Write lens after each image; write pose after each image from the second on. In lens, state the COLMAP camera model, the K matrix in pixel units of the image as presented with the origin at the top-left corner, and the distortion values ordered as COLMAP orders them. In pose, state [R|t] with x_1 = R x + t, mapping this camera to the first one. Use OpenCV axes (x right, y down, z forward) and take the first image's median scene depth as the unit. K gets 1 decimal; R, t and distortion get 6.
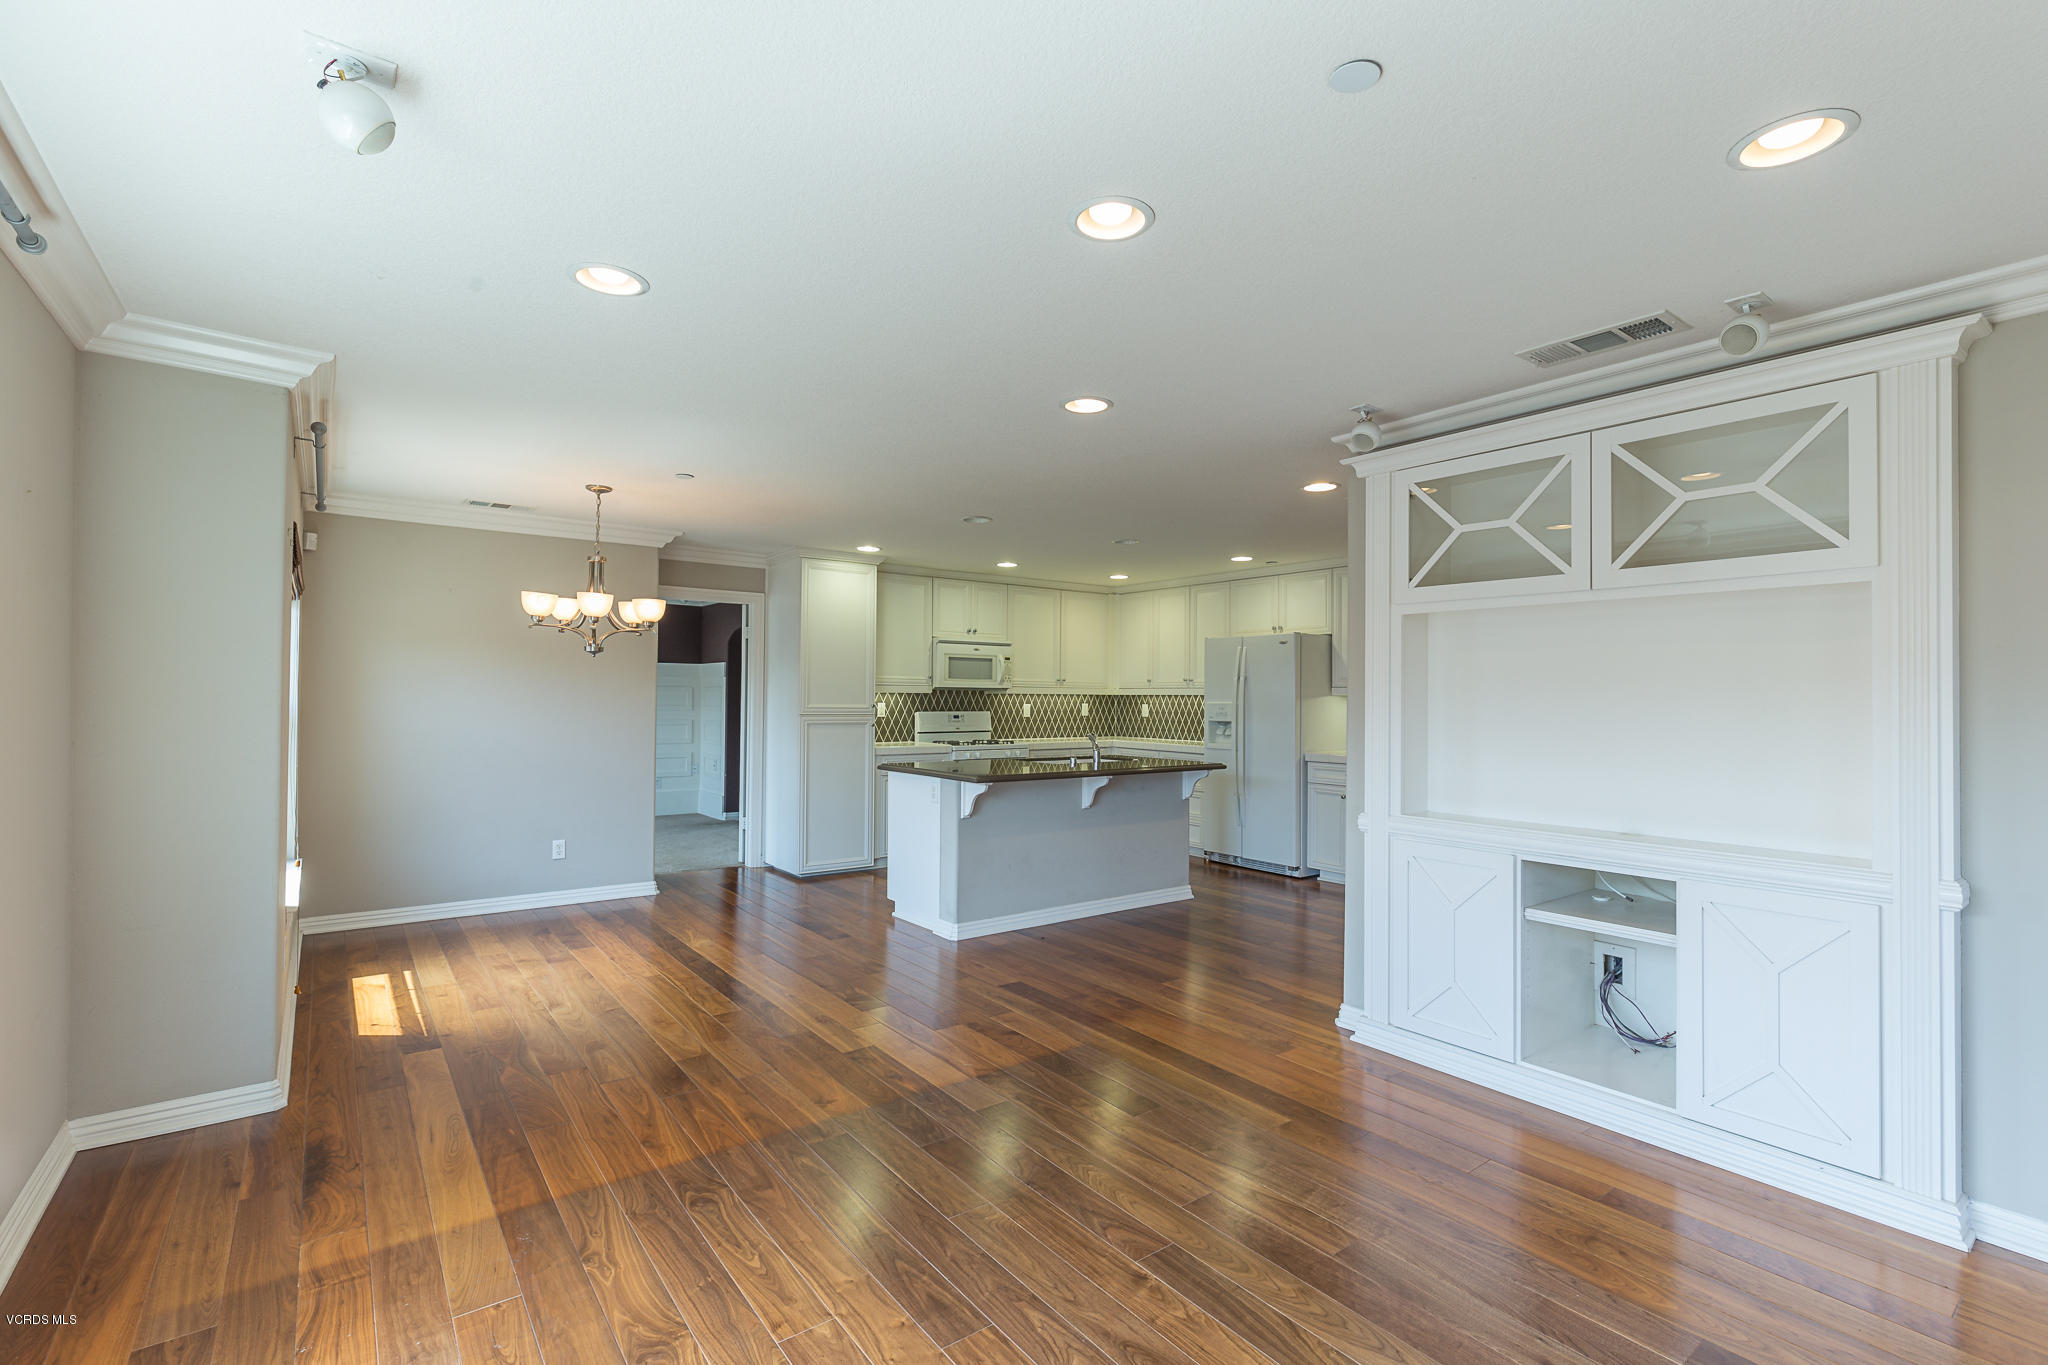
lens RADIAL K [[905.8, 0, 1024.0], [0, 905.8, 682.5], [0, 0, 1]] dist [-0.016274, -0.000096]
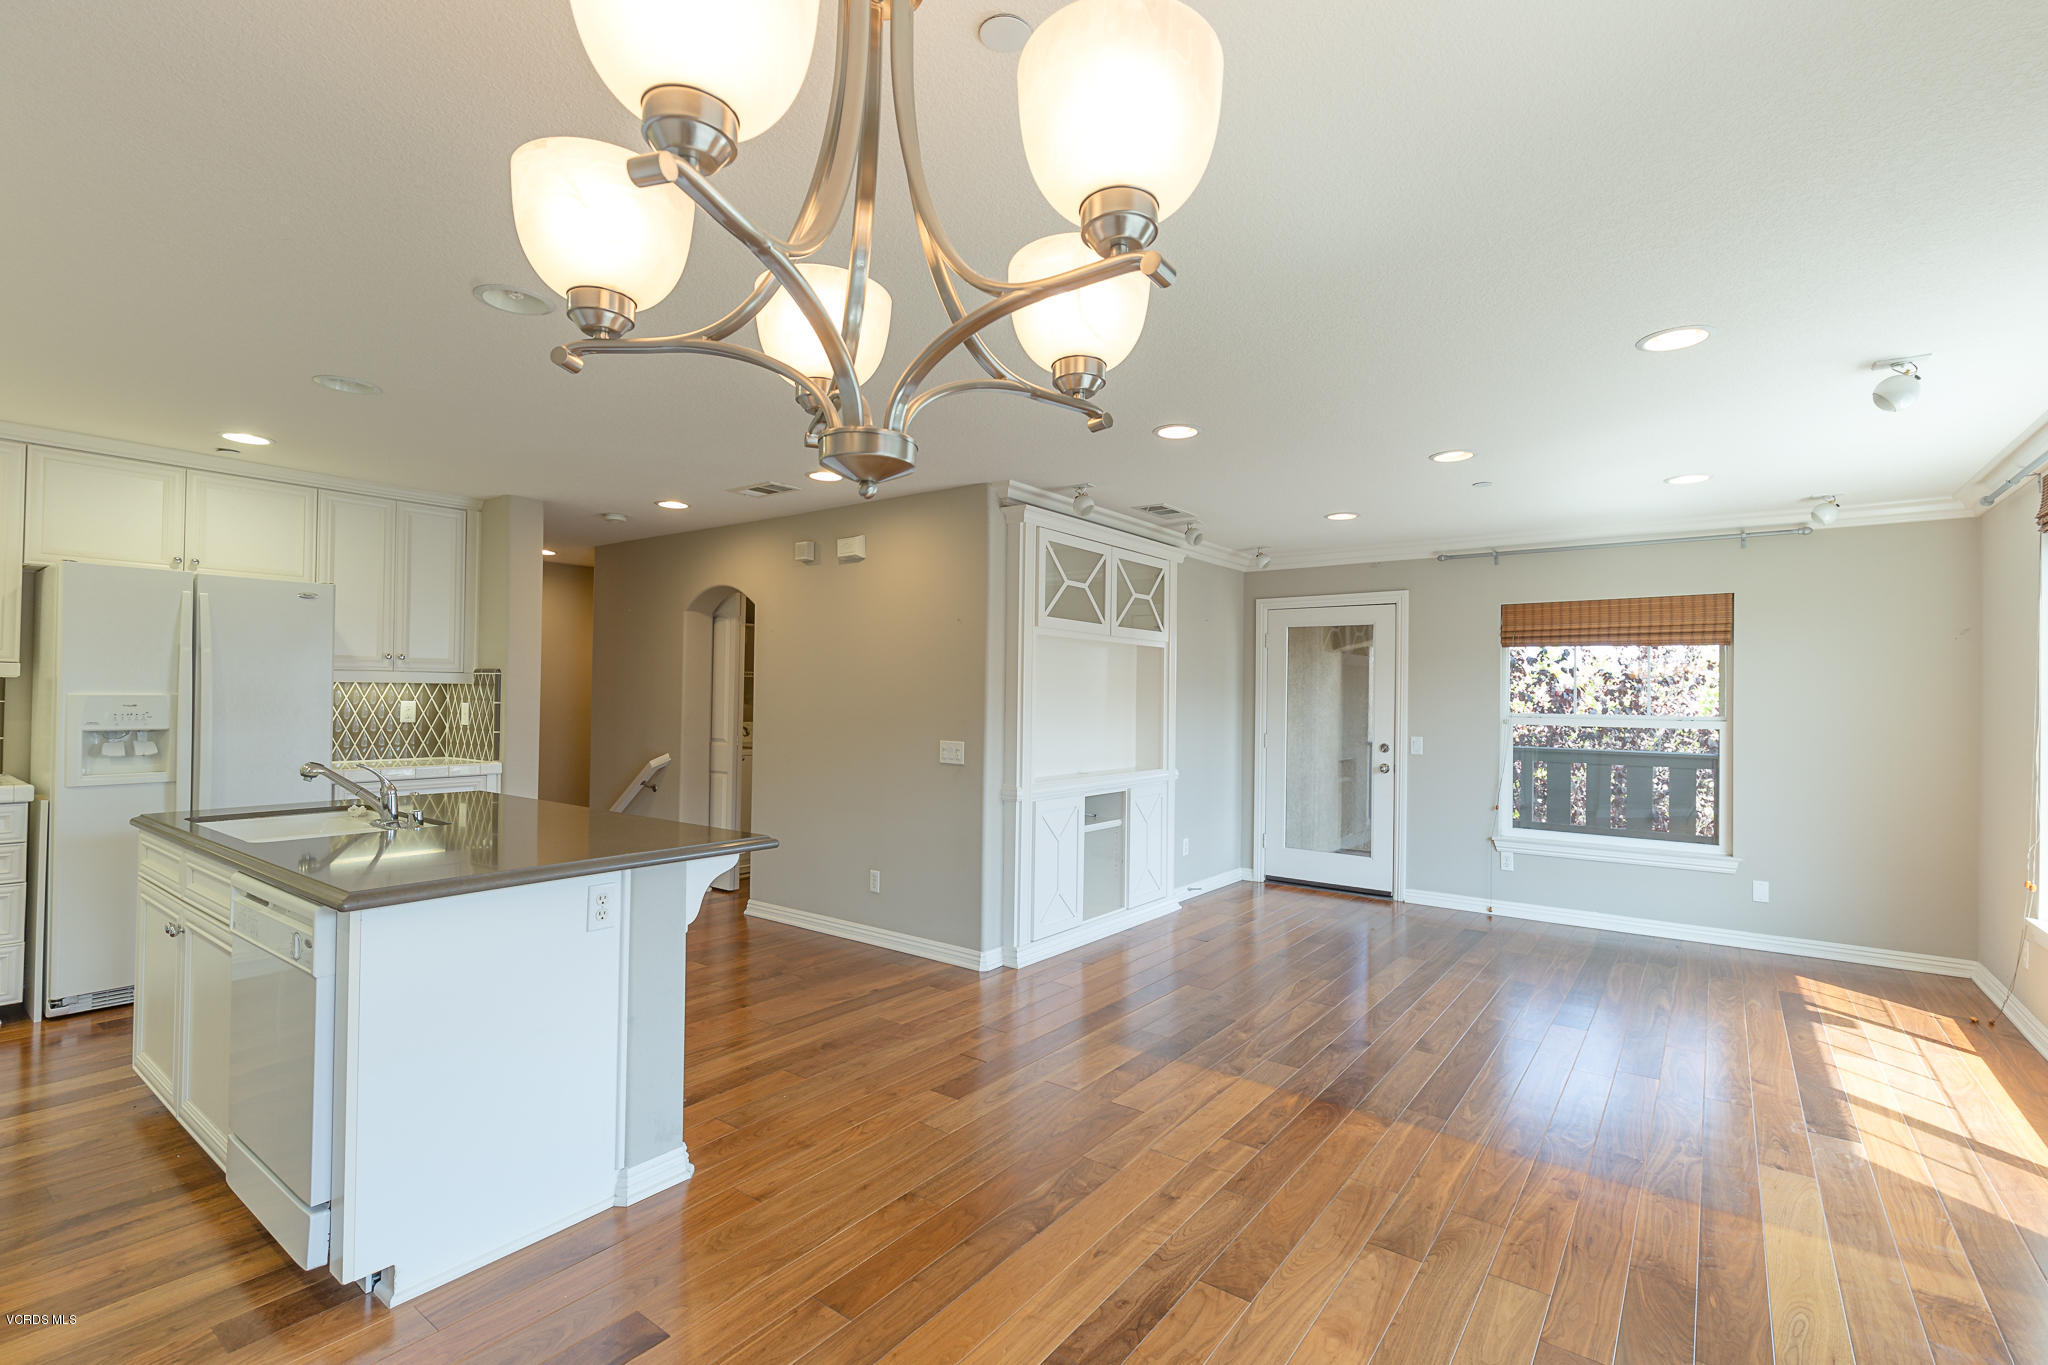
lens RADIAL K [[935.3, 0, 1024.0], [0, 935.3, 682.5], [0, 0, 1]] dist [0.000969, 0.000175]
pose [[-0.272250, 0.000527, 0.962226, -0.395018], [-0.031481, 0.999460, -0.009455, 0.004307], [-0.961712, -0.032866, -0.272086, 0.603905]]
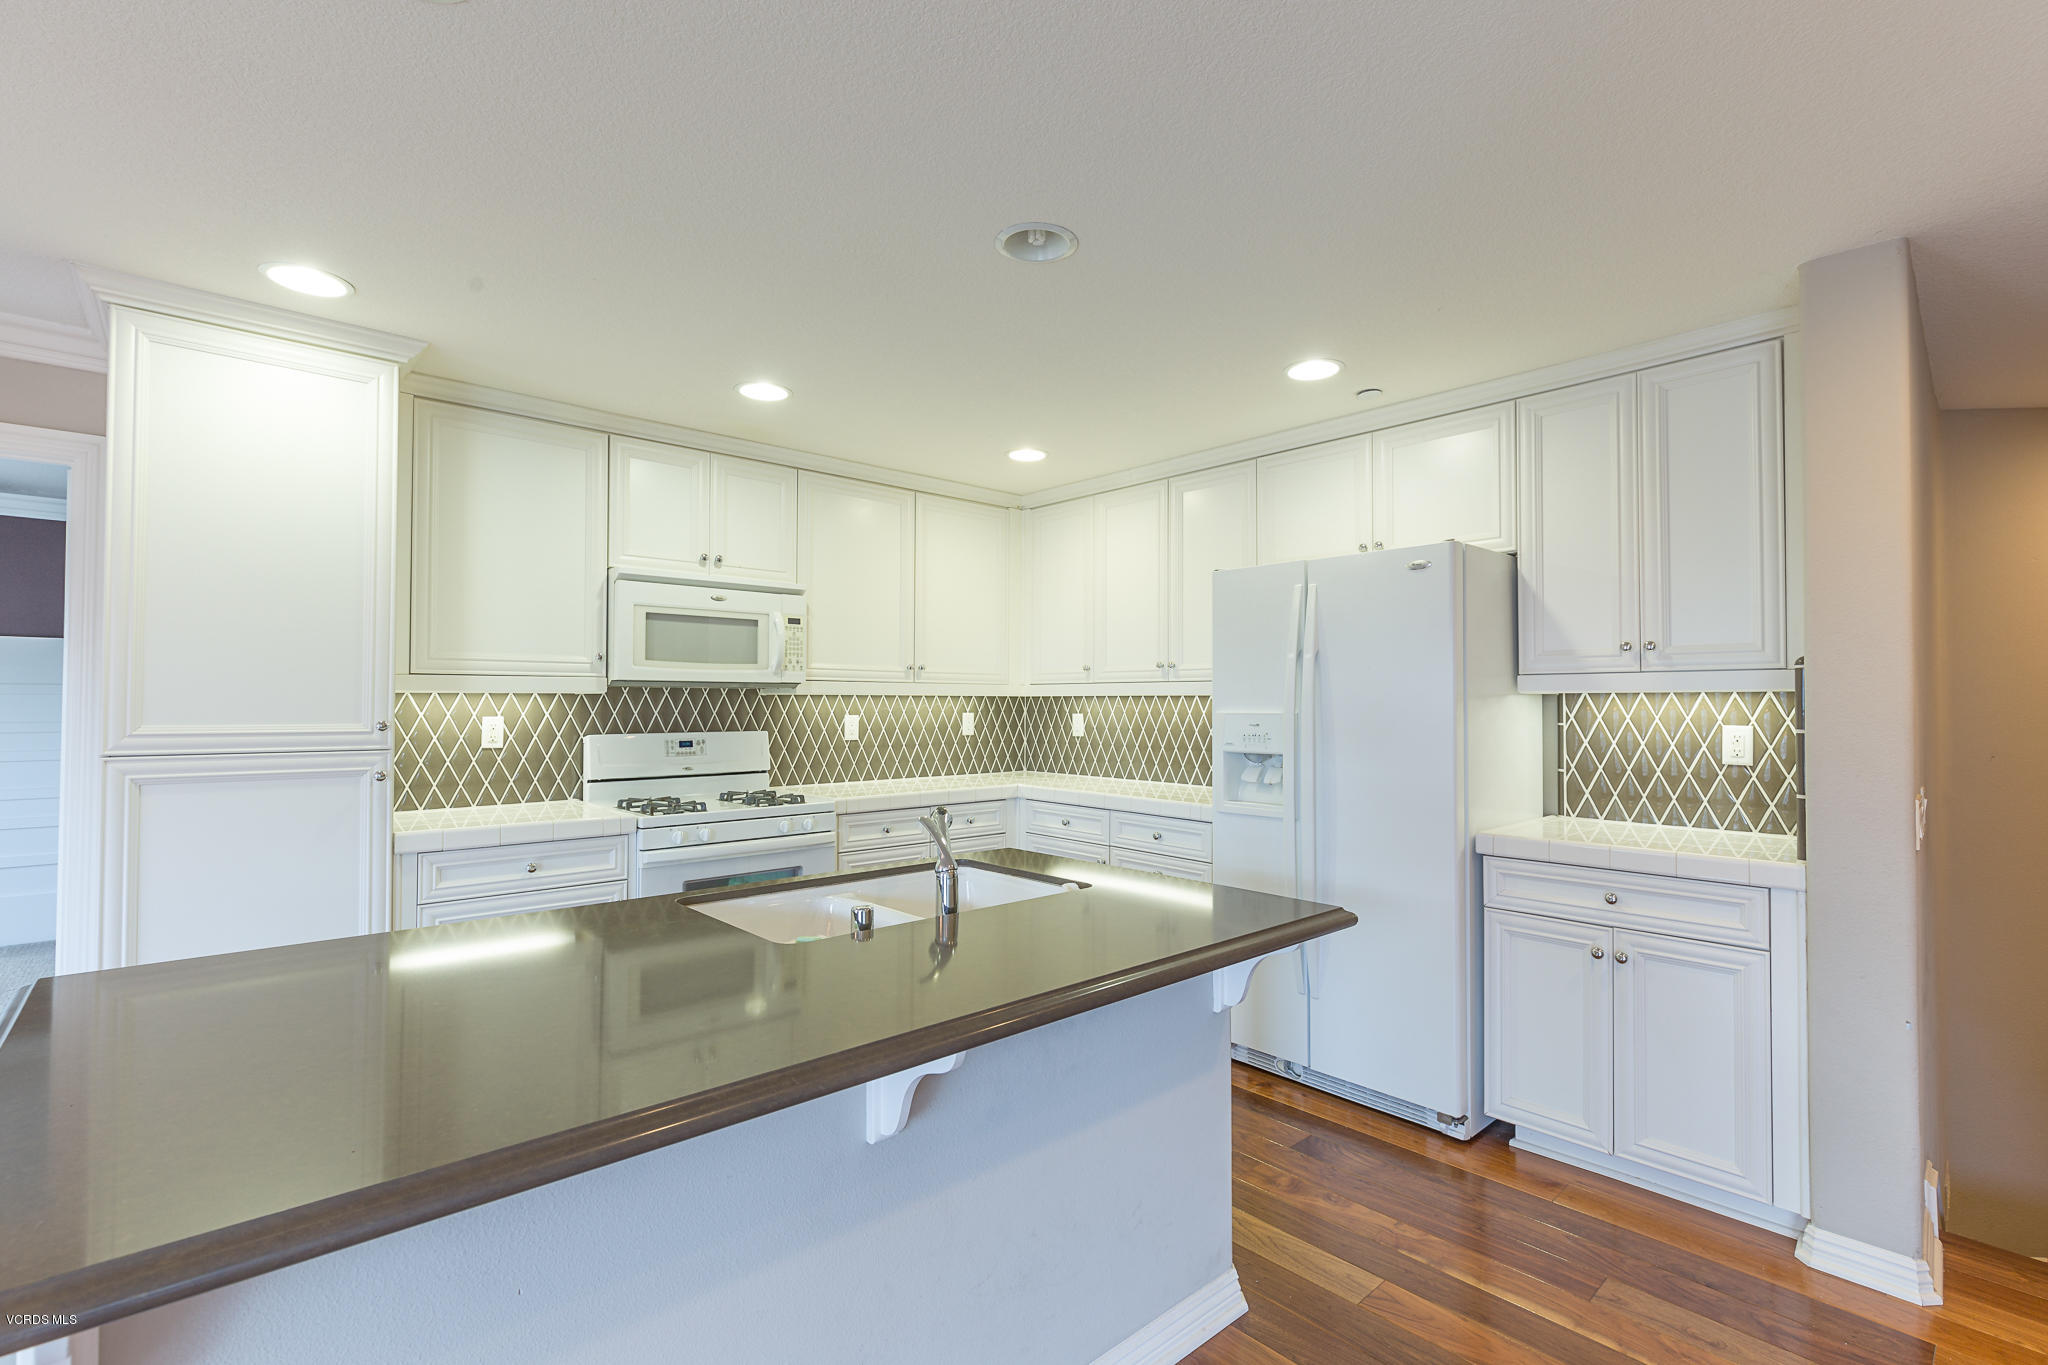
lens RADIAL K [[935.3, 0, 1024.0], [0, 935.3, 682.5], [0, 0, 1]] dist [0.000969, 0.000175]
pose [[0.996067, -0.003568, 0.088536, 0.059022], [0.003962, 0.999983, -0.004277, 0.008734], [-0.088520, 0.004611, 0.996064, 0.505690]]
